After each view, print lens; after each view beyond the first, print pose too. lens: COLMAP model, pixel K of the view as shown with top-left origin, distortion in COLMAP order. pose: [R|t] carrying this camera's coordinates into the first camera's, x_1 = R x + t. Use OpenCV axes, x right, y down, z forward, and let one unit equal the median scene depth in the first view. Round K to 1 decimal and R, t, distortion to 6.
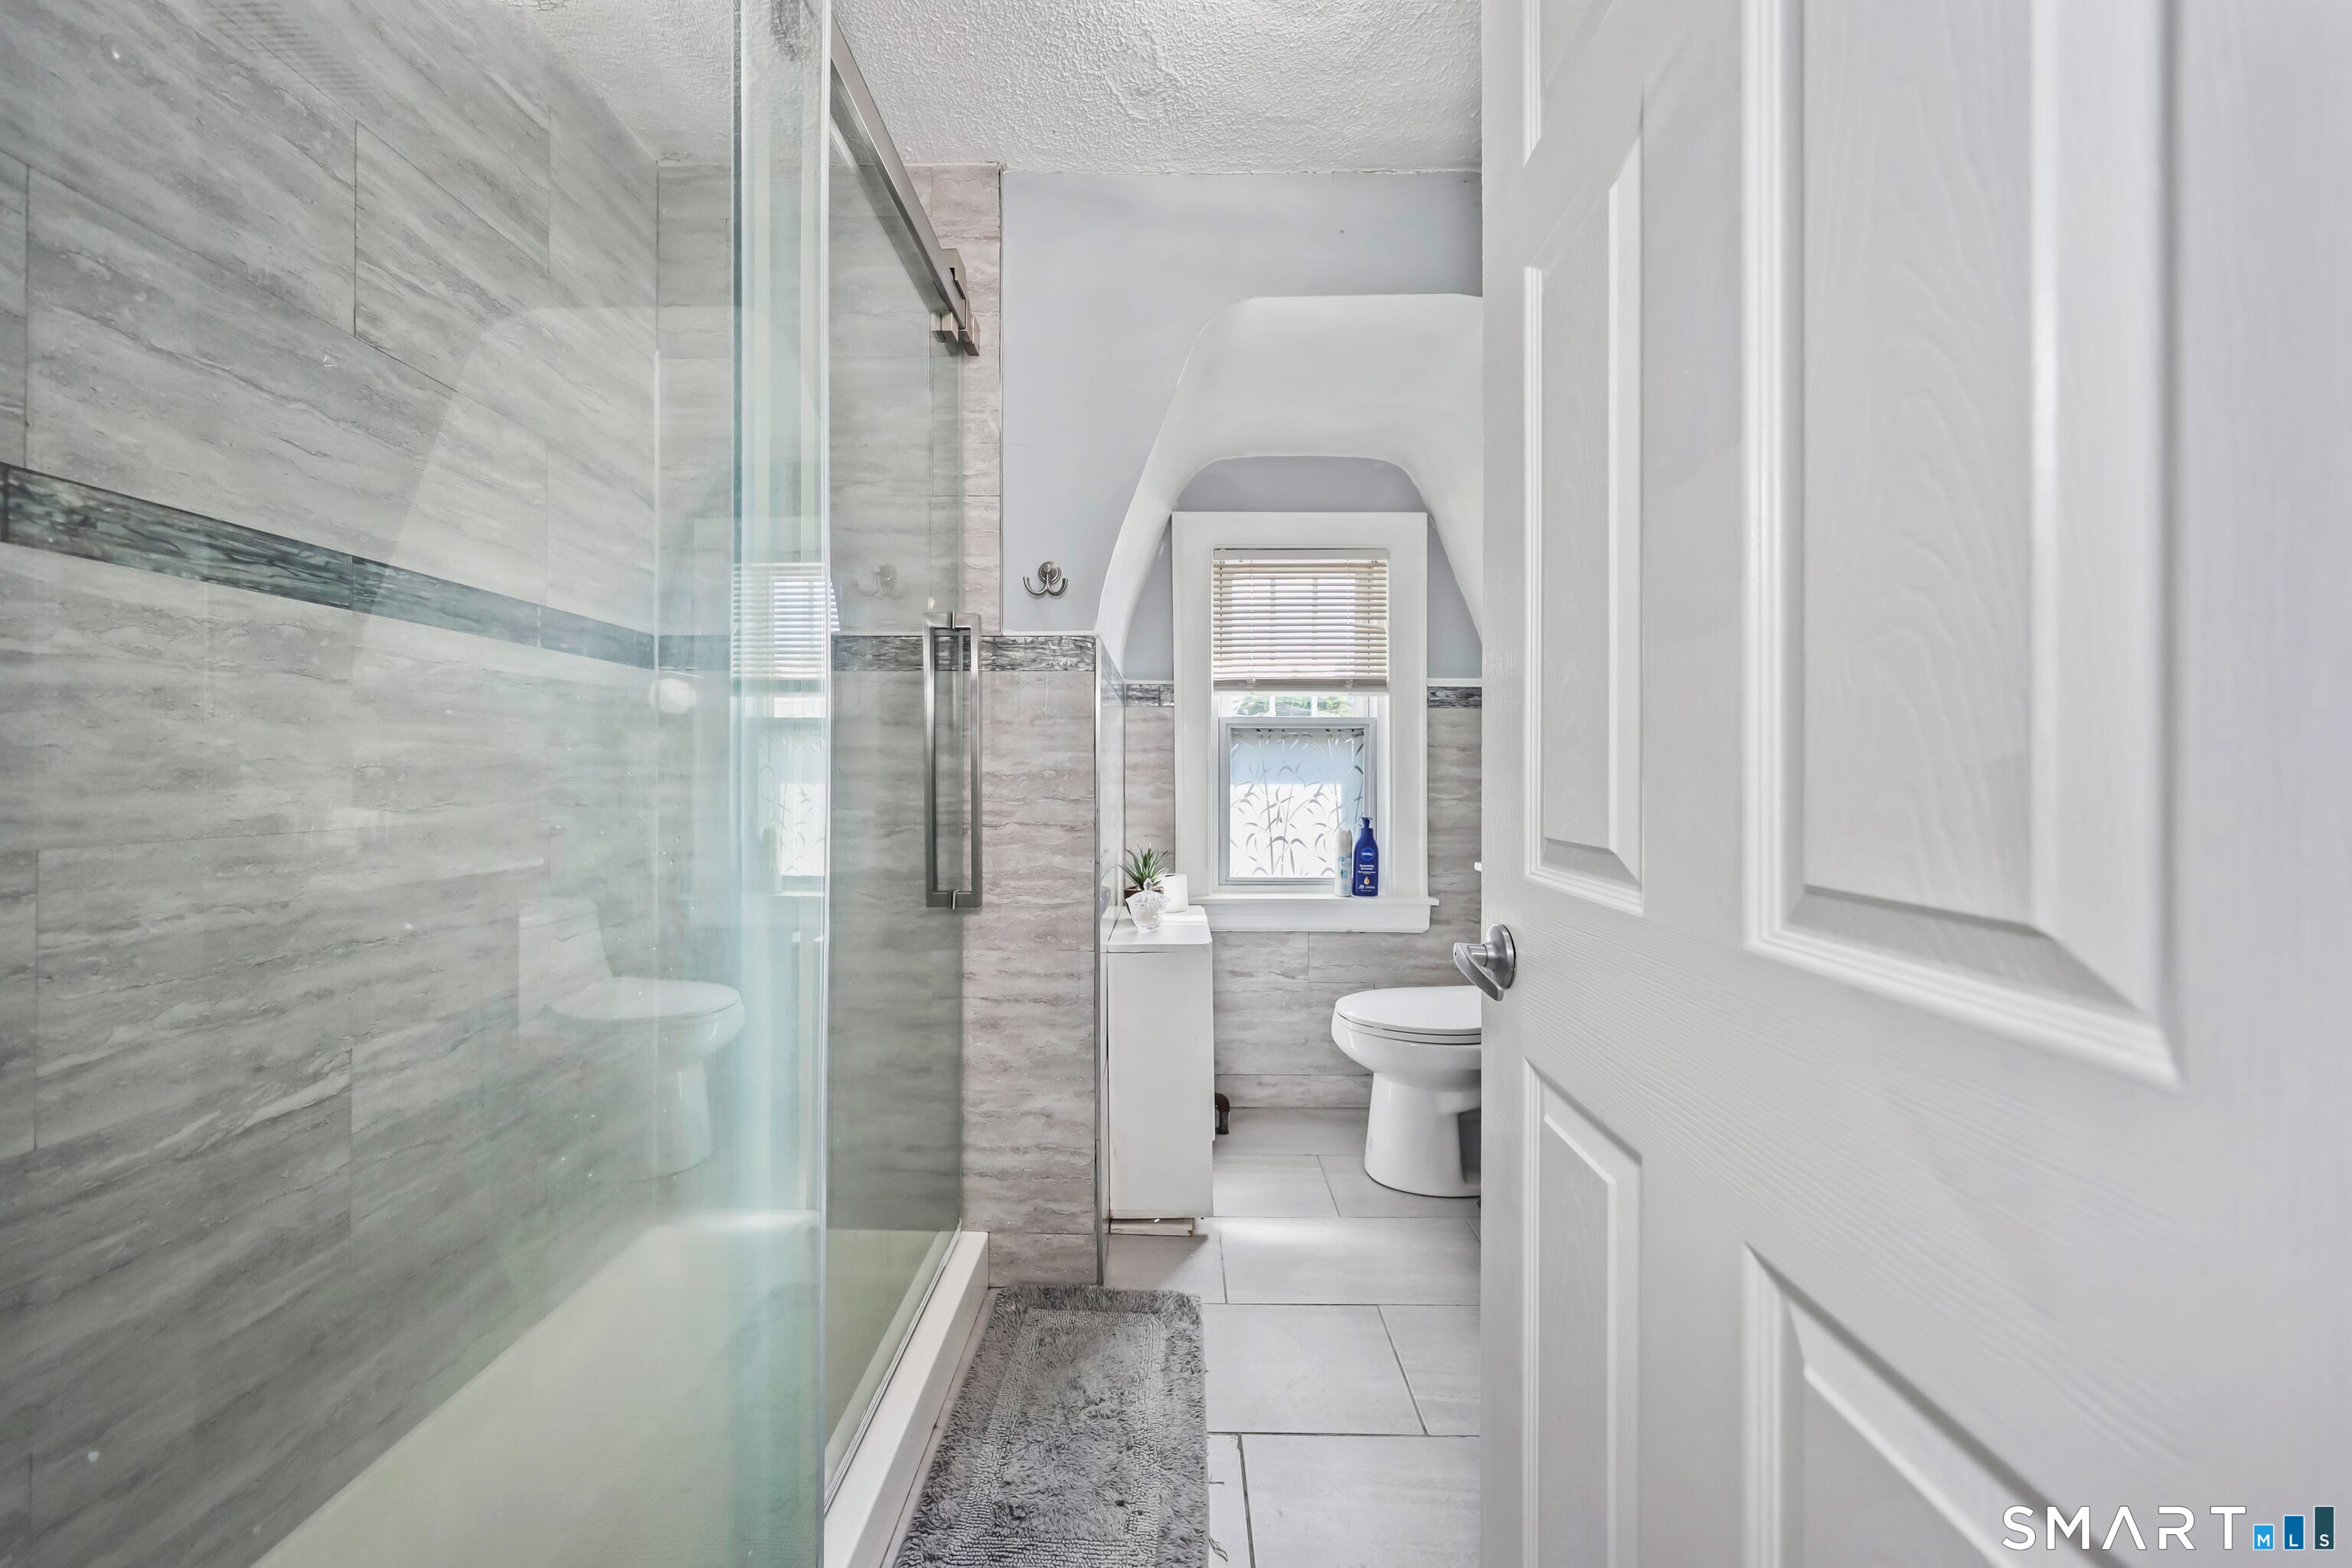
lens RADIAL K [[748.4, 0, 1148.2], [0, 748.4, 757.8], [0, 0, 1]] dist [0.001152, 0.000039]
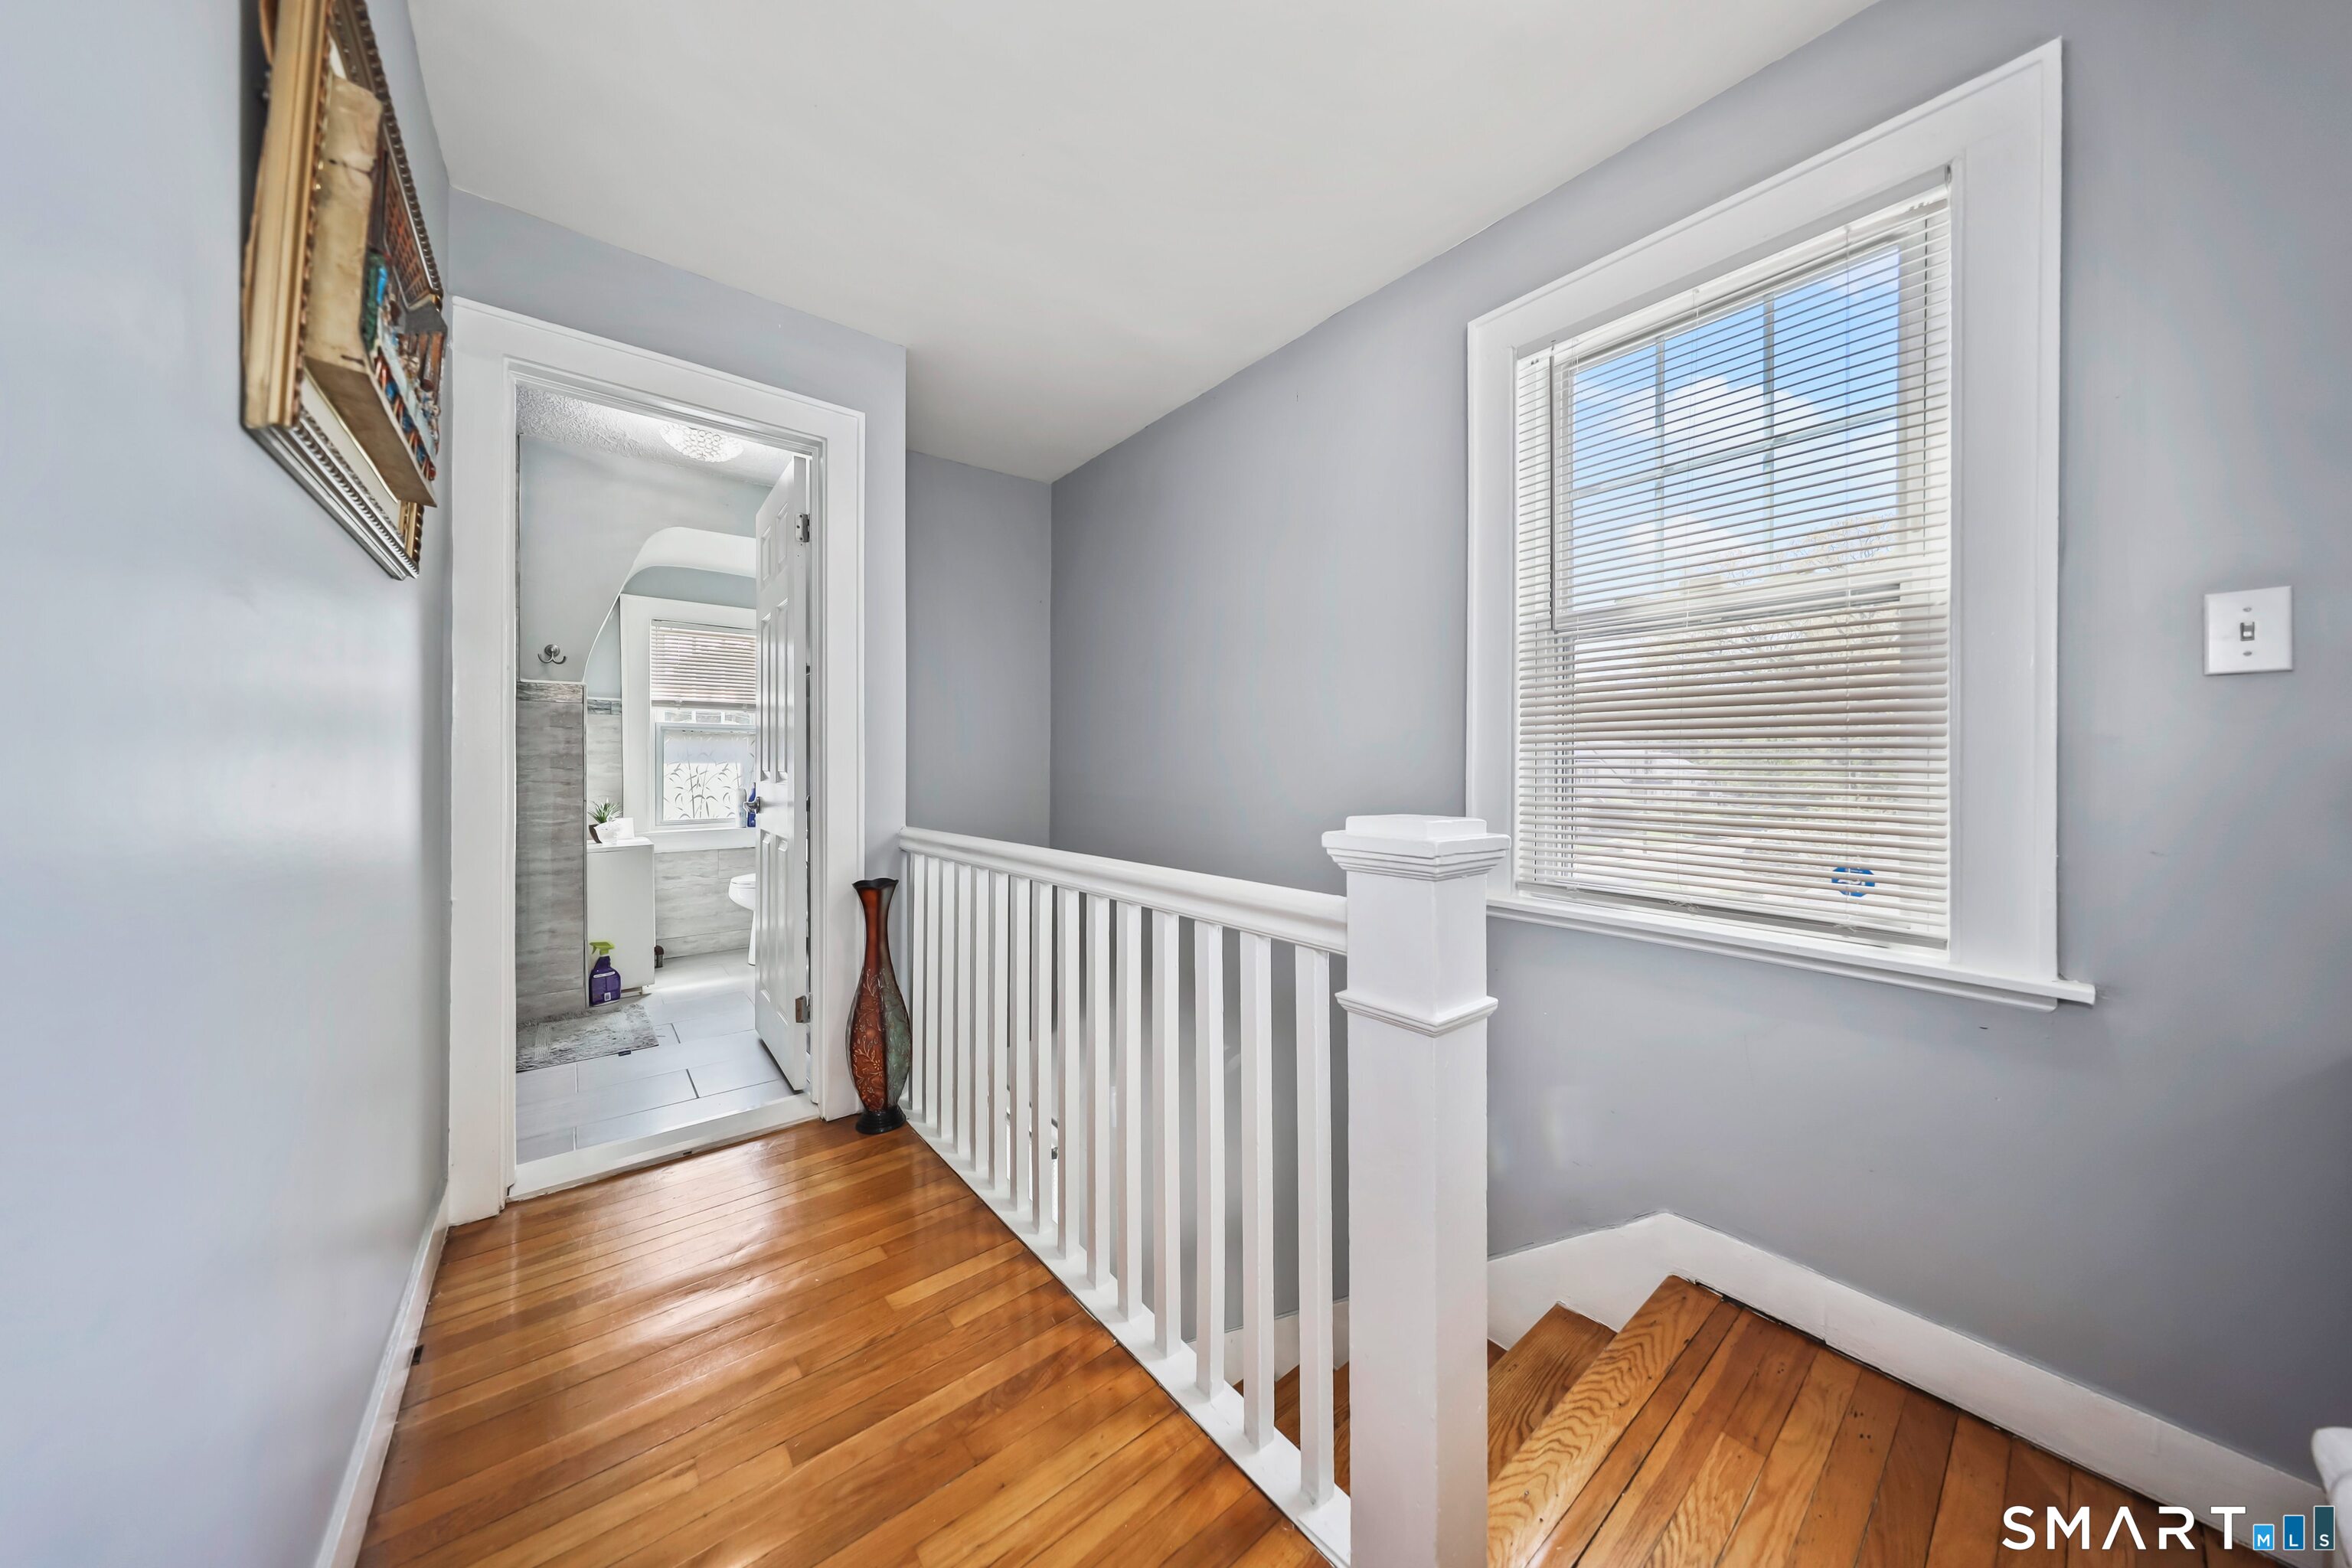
lens RADIAL K [[748.4, 0, 1148.2], [0, 748.4, 757.8], [0, 0, 1]] dist [0.001152, 0.000039]
pose [[0.775823, -0.002216, 0.630947, -0.113717], [-0.006051, 0.999922, 0.010952, -0.002475], [-0.630921, -0.012314, 0.775749, -1.049072]]
